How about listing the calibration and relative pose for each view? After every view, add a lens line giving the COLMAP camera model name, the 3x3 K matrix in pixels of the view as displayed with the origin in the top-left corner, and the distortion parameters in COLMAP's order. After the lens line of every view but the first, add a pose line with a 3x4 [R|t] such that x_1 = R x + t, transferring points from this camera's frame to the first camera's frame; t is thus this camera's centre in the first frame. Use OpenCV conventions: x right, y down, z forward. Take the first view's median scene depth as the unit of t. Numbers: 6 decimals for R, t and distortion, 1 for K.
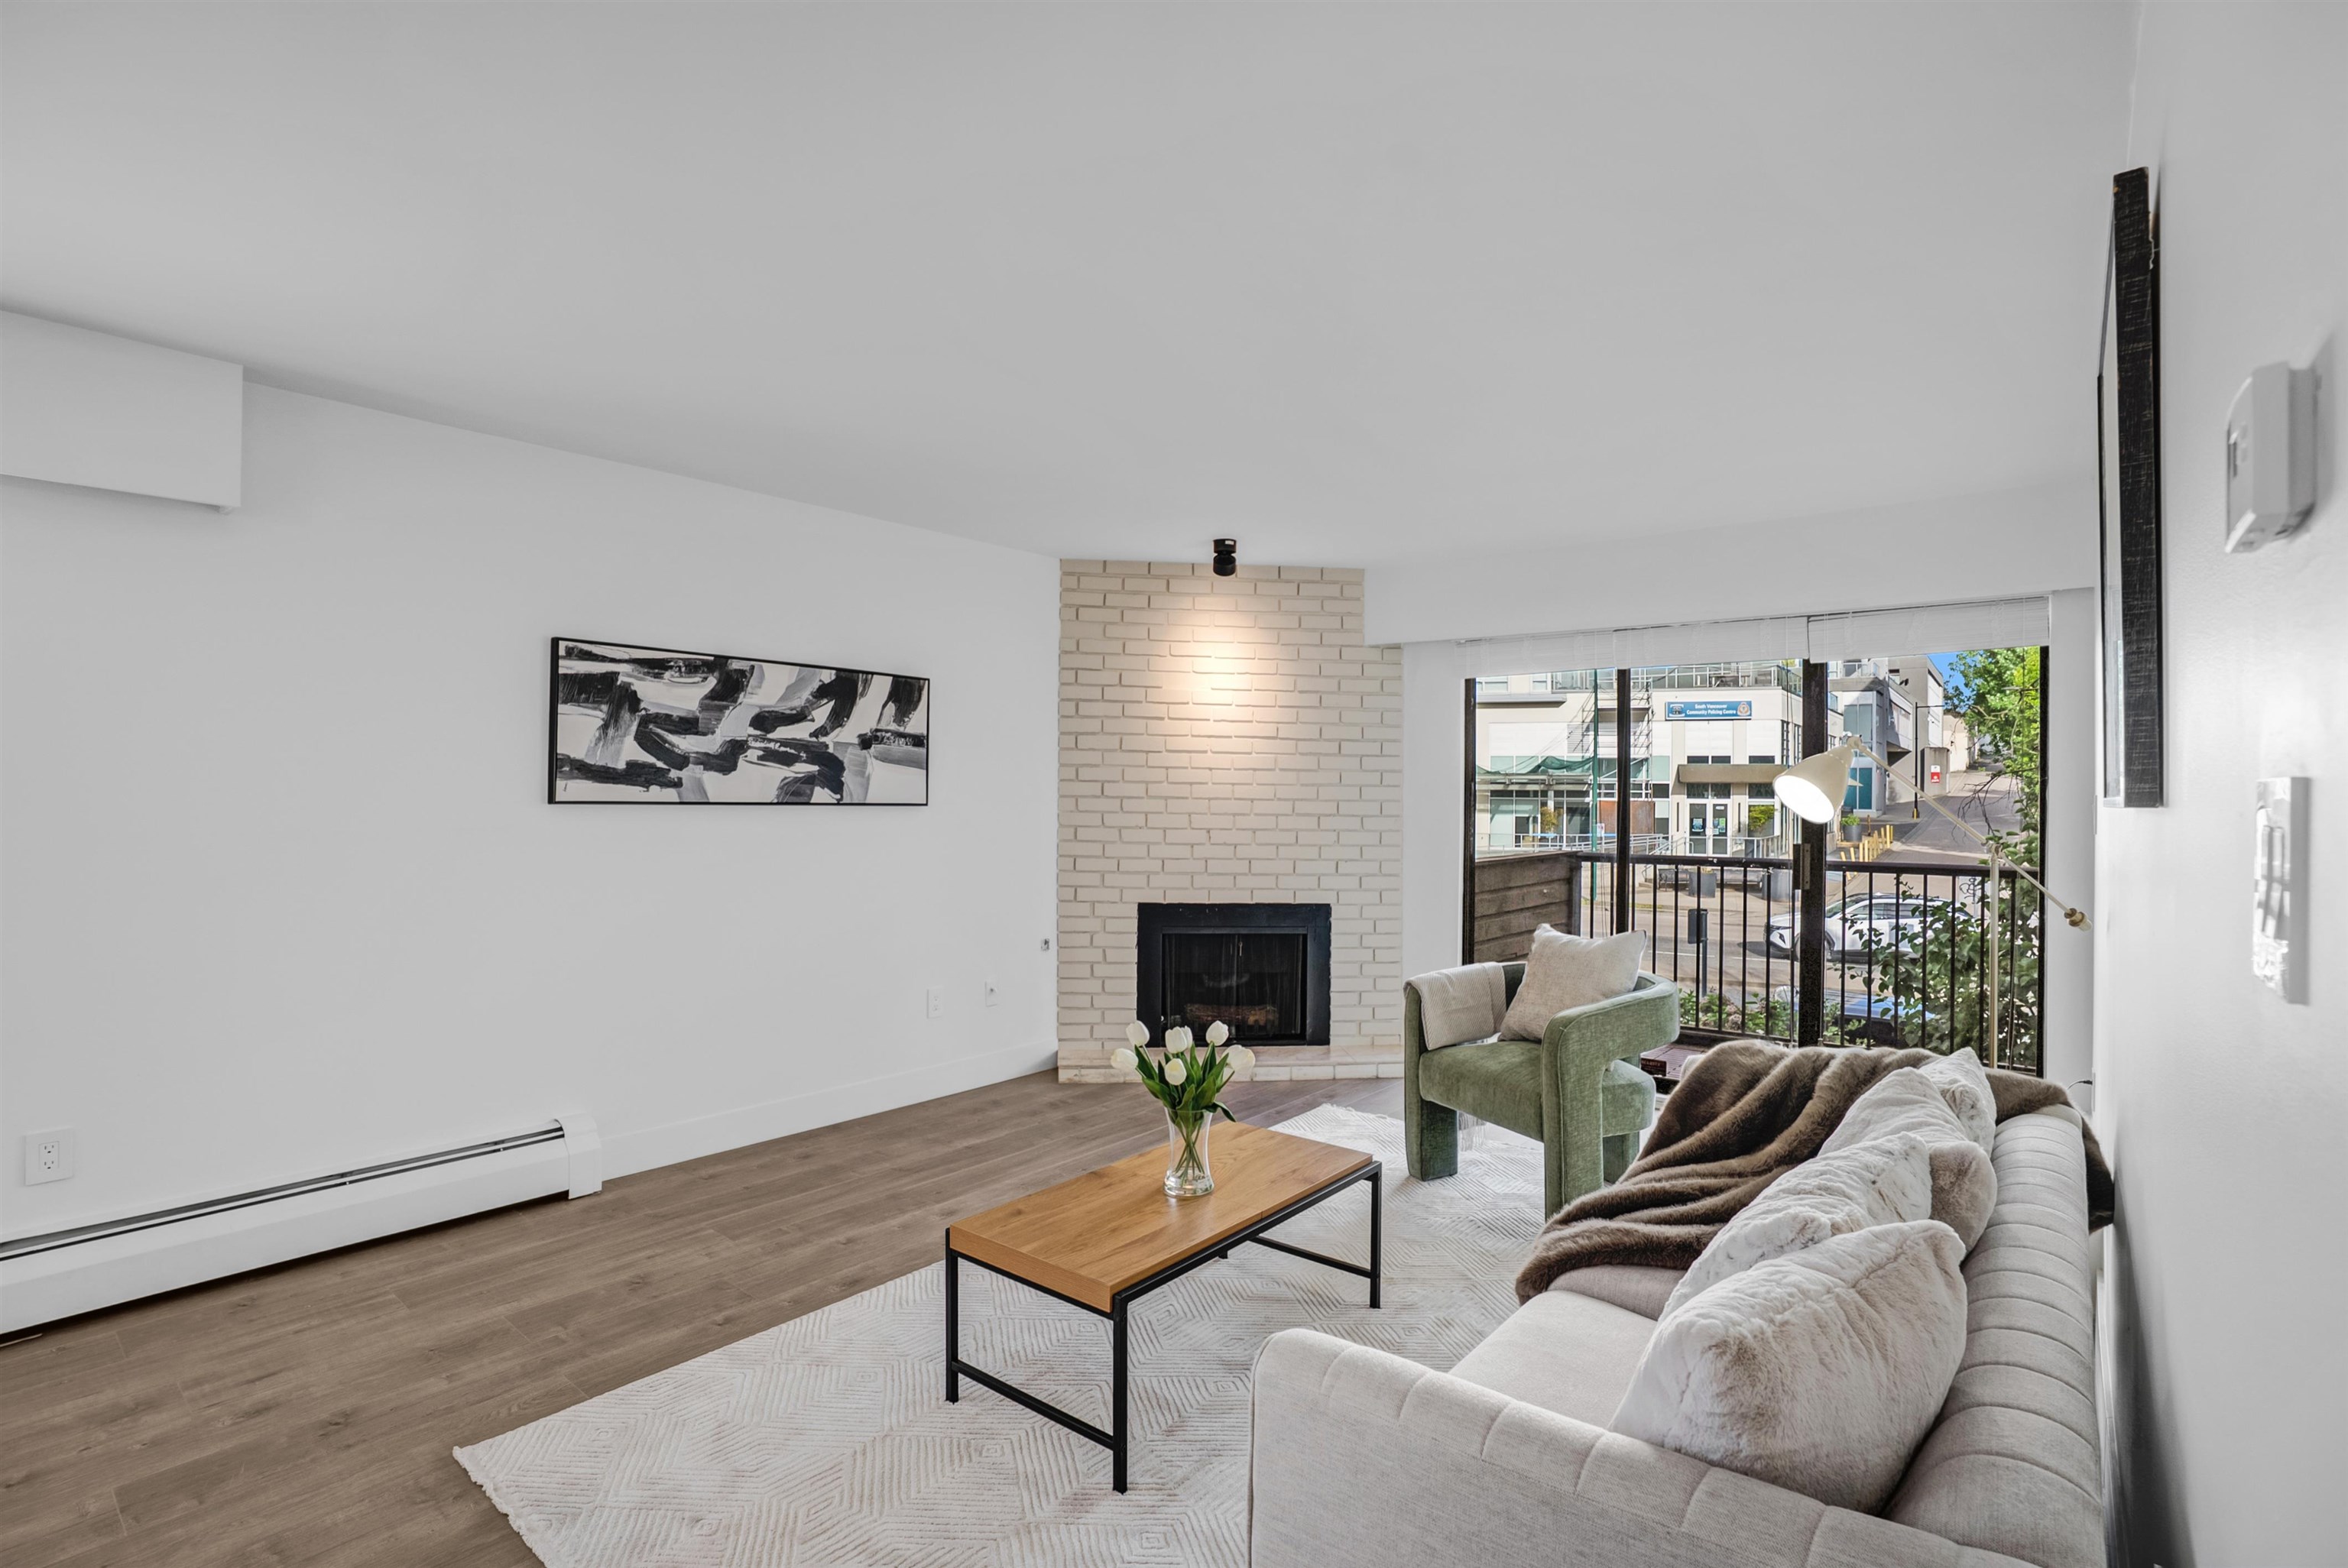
lens RADIAL K [[1115.7, 0, 1159.9], [0, 1115.7, 787.5], [0, 0, 1]] dist [-0.077852, 0.031366]
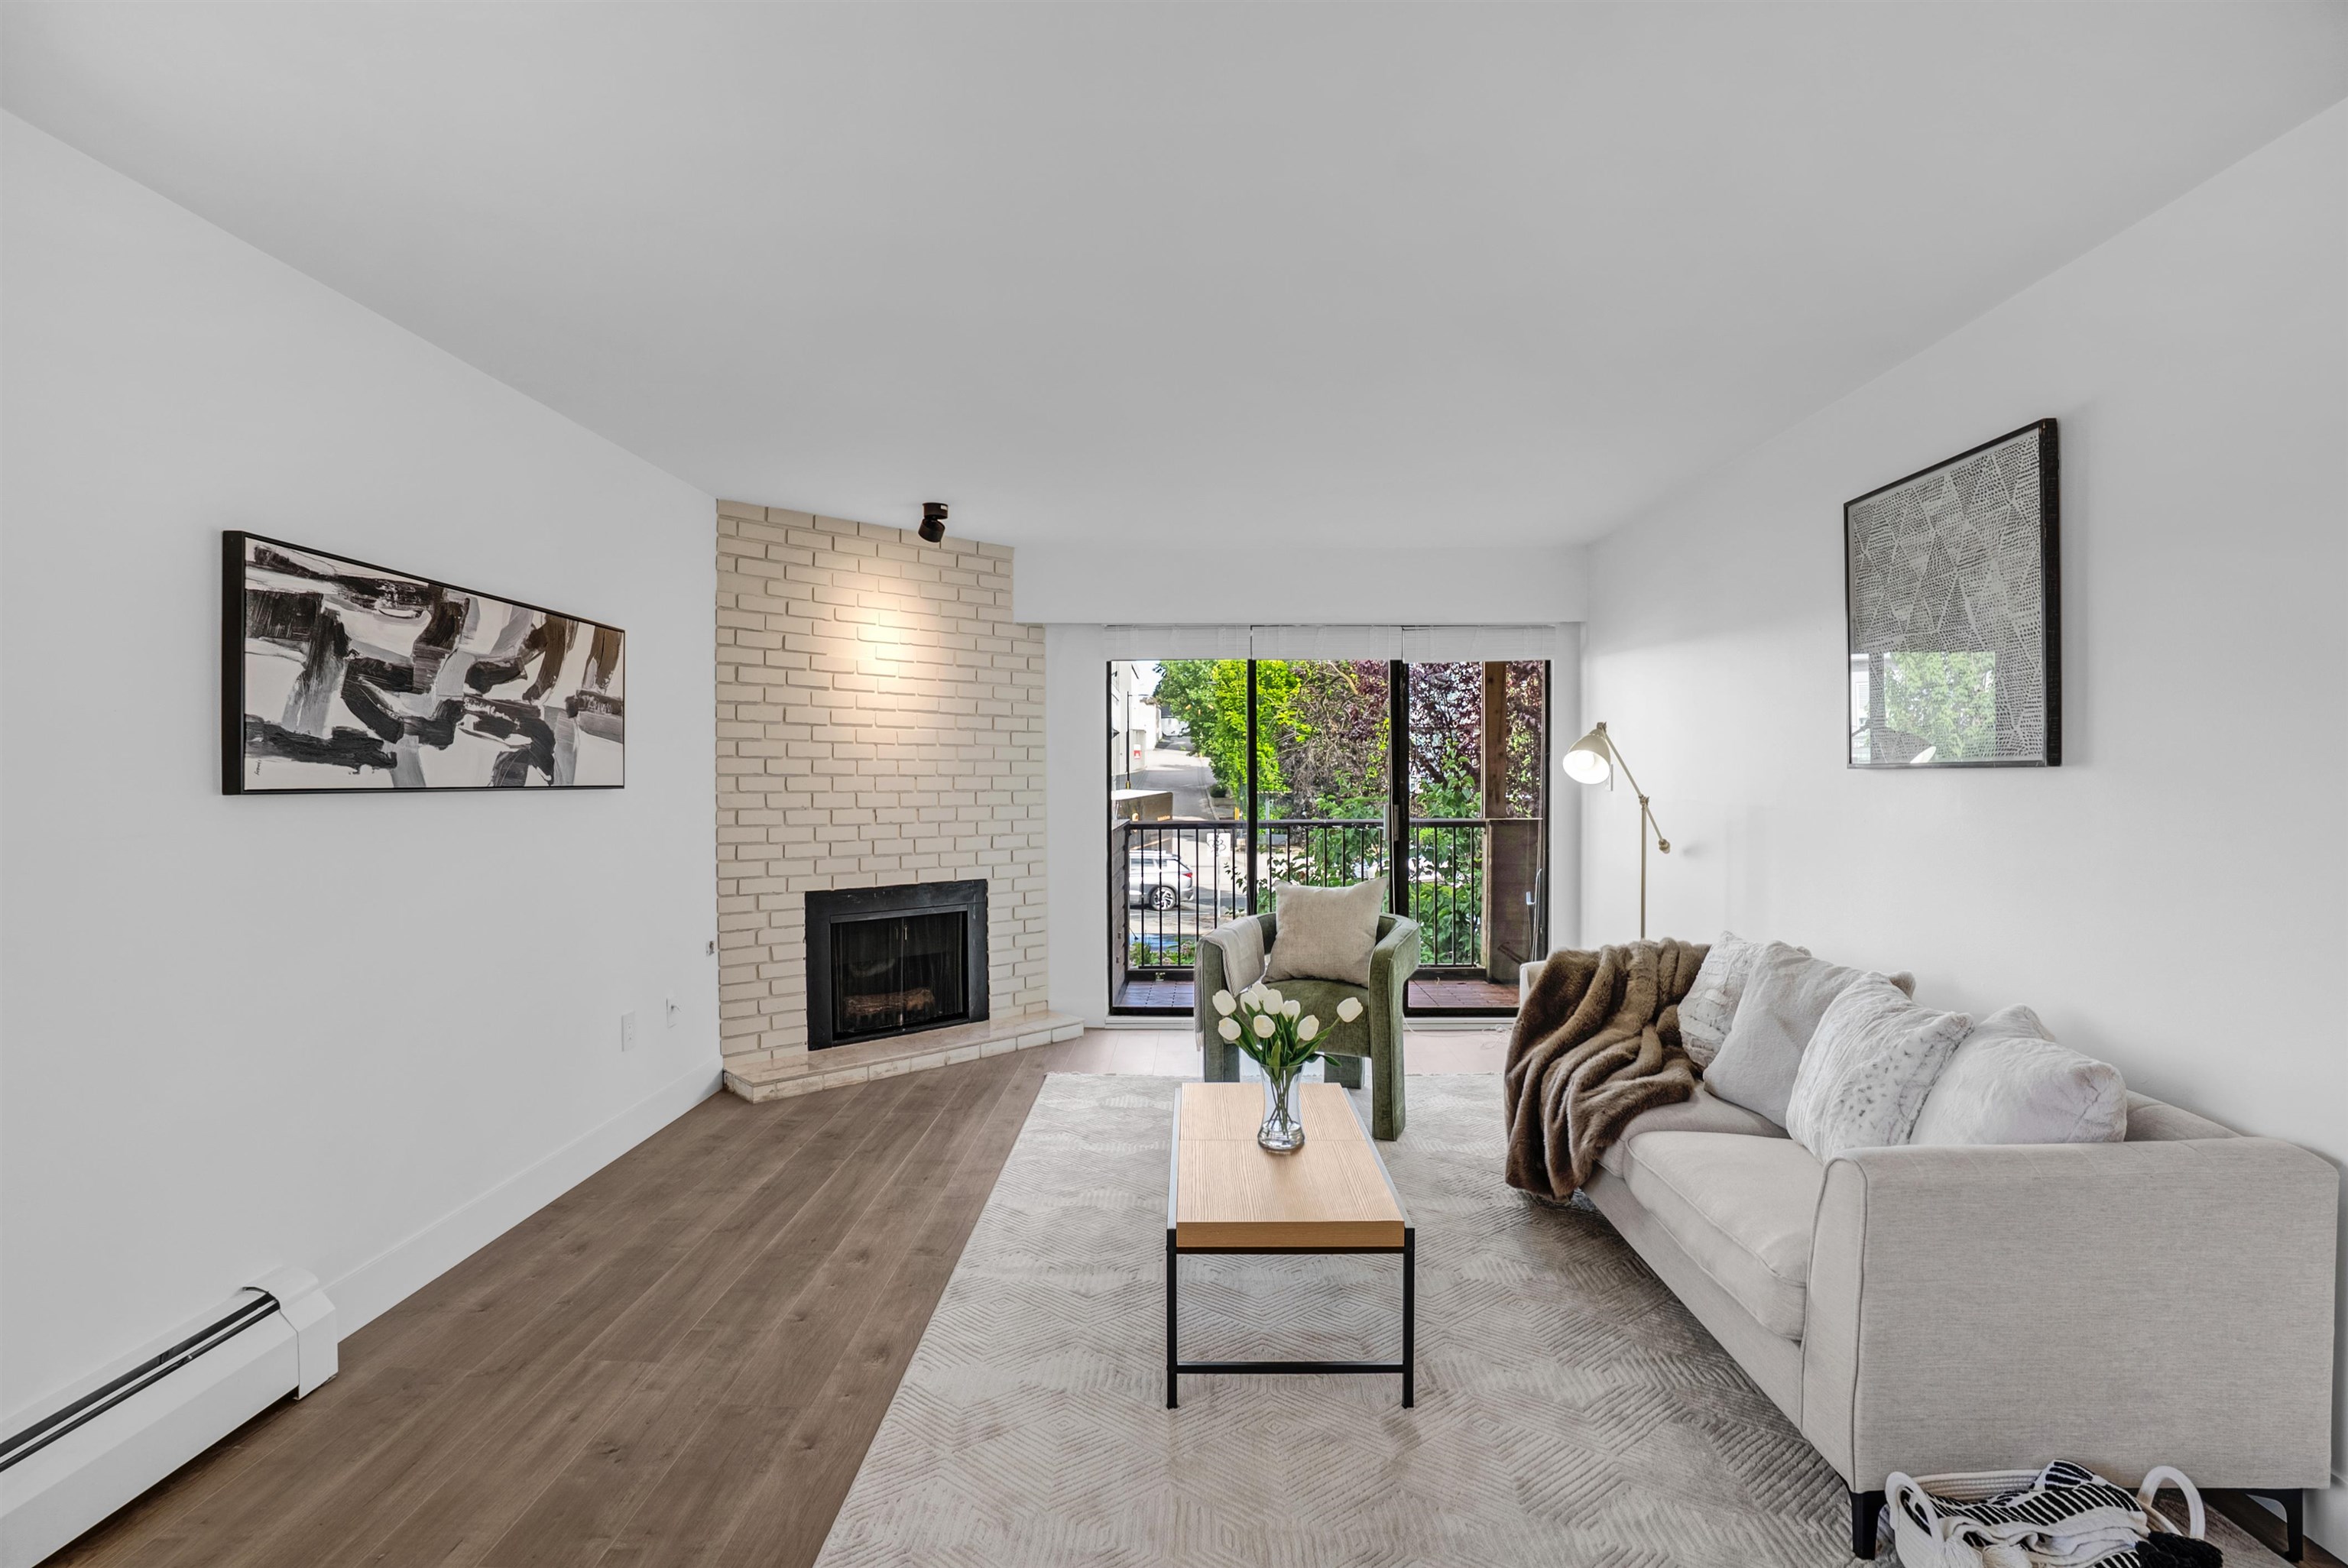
lens RADIAL K [[1115.7, 0, 1159.9], [0, 1115.7, 787.5], [0, 0, 1]] dist [-0.077852, 0.031366]
pose [[0.785741, -0.019619, 0.618245, -0.427601], [0.007123, 0.999718, 0.022671, 0.000632], [-0.618515, -0.013410, 0.785659, 0.146599]]
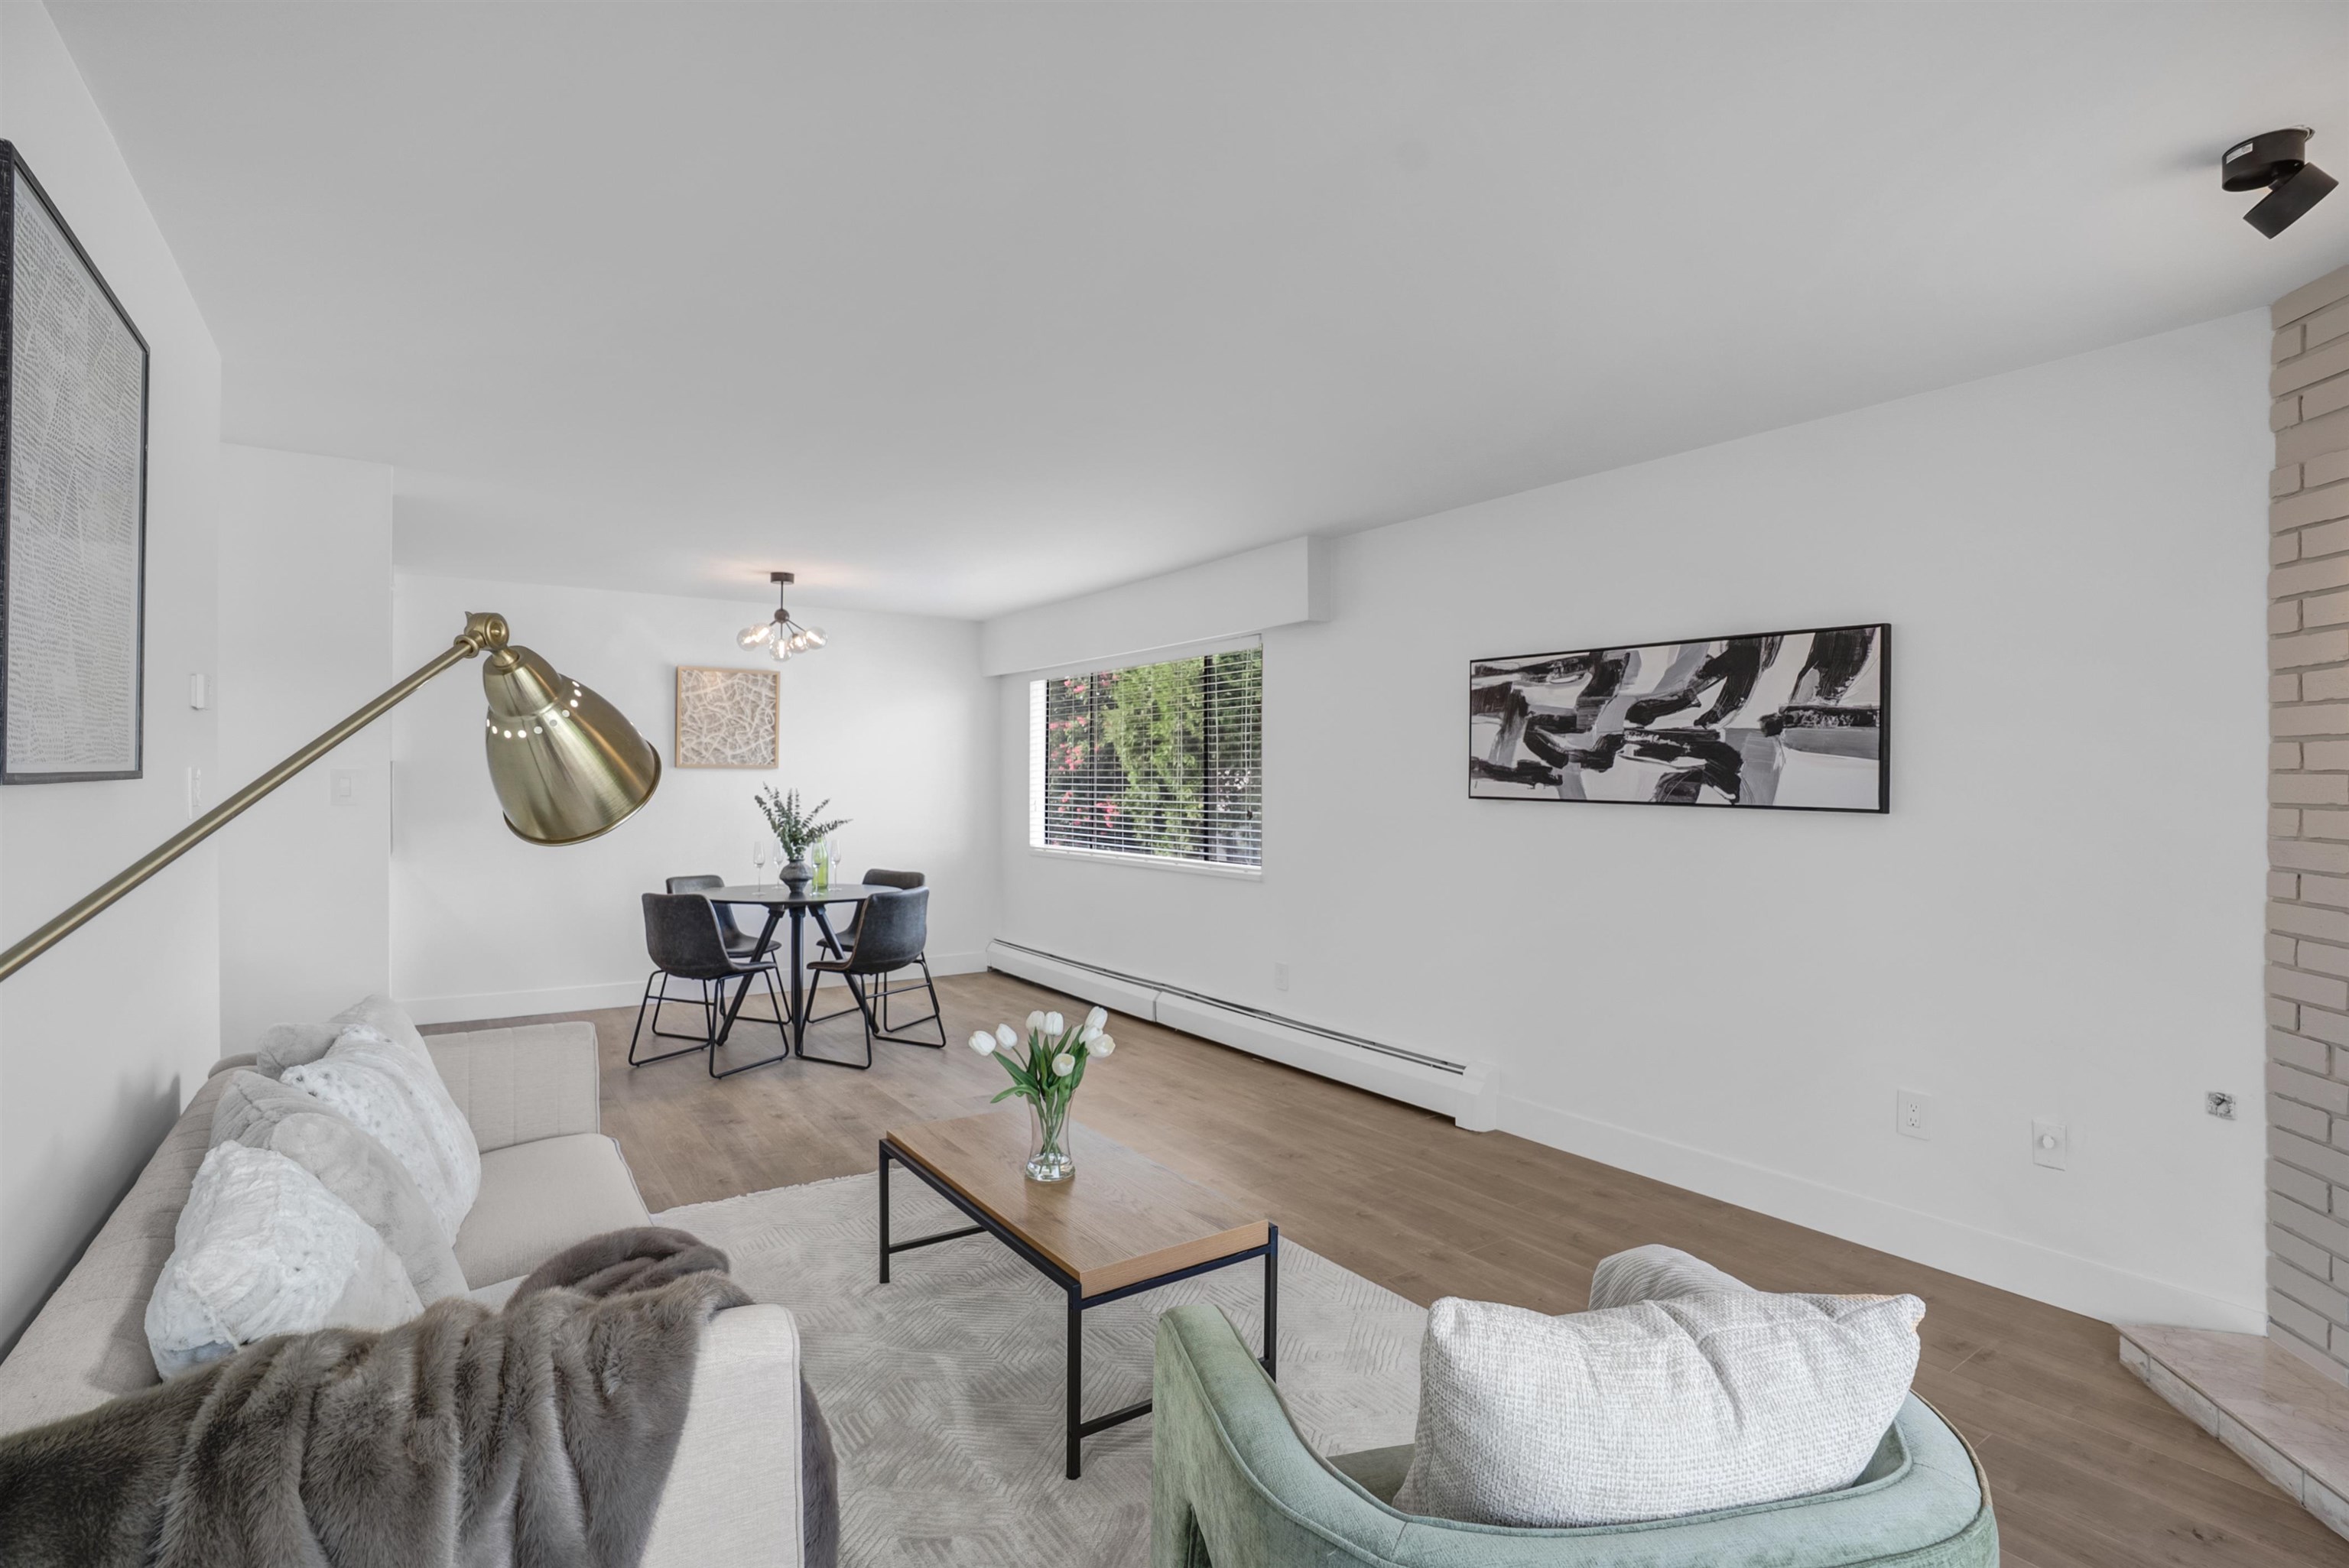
lens RADIAL K [[1076.1, 0, 1165.2], [0, 1076.1, 805.5], [0, 0, 1]] dist [-0.076443, 0.028712]
pose [[-0.258957, 0.008764, -0.965849, 0.554893], [-0.011880, 0.999854, 0.012258, 0.010047], [0.965816, 0.014649, -0.258815, 0.805897]]
